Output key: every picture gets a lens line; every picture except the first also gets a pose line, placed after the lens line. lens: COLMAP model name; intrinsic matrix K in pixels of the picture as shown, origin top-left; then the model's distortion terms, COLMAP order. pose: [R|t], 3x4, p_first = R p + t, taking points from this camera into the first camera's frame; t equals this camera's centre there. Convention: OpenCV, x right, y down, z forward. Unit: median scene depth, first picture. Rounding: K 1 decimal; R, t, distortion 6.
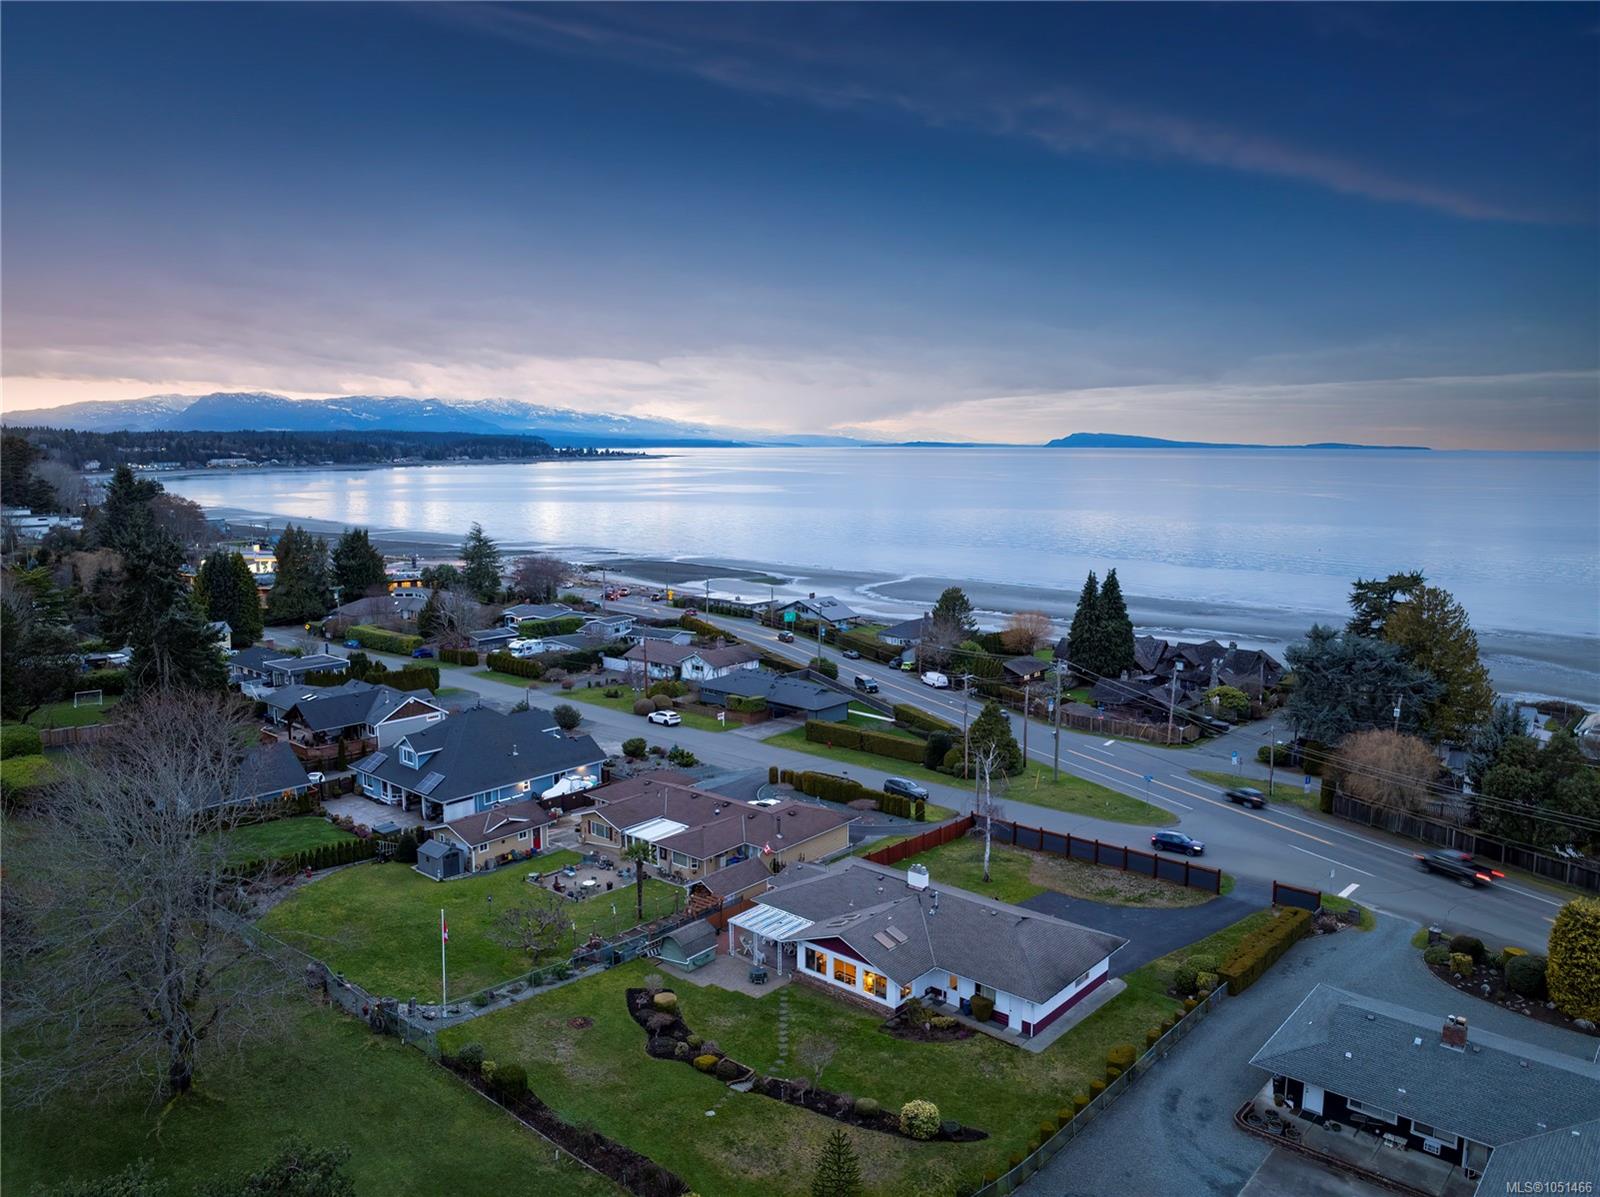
lens RADIAL K [[1120.6, 0, 800.0], [0, 1120.6, 598.5], [0, 0, 1]] dist [-0.012166, -0.051492]
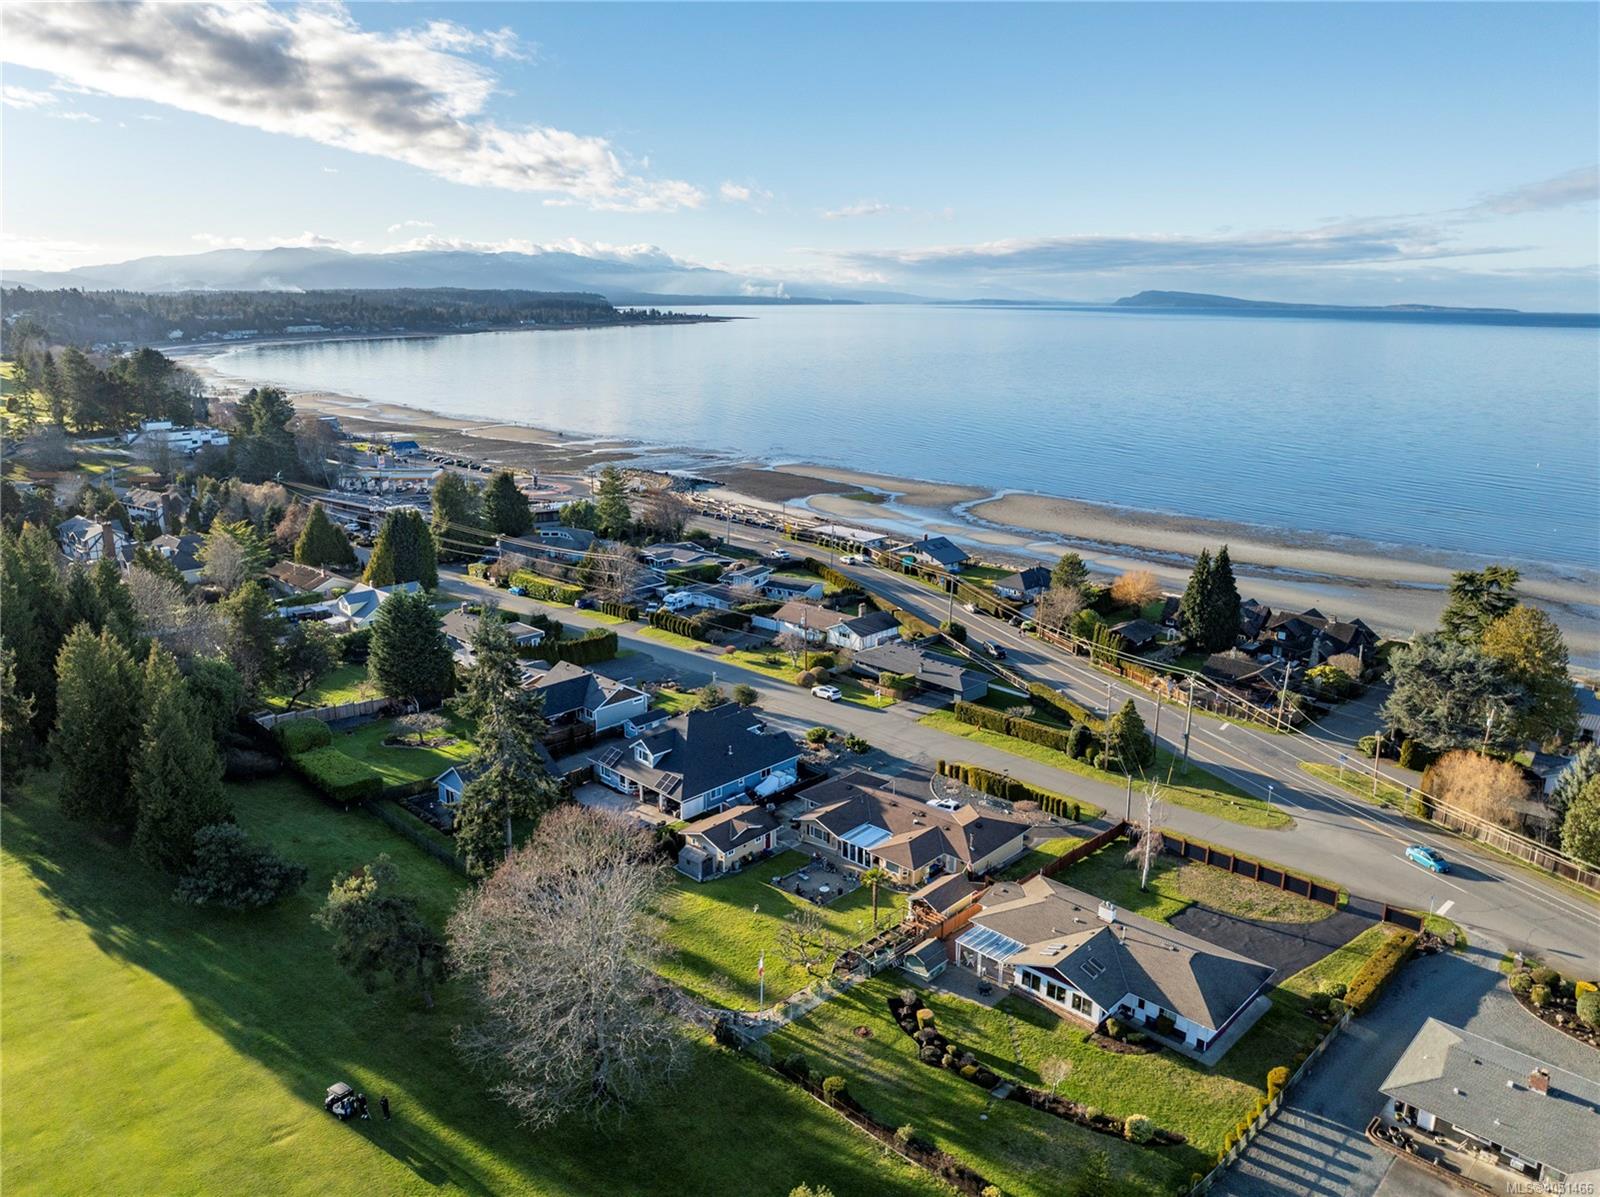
lens RADIAL K [[1119.0, 0, 800.0], [0, 1119.0, 598.5], [0, 0, 1]] dist [-0.042237, 0.005294]
pose [[0.998720, 0.018346, -0.047144, -0.197220], [-0.012192, 0.991744, 0.127652, -0.269365], [0.049096, -0.126914, 0.990698, -0.224595]]
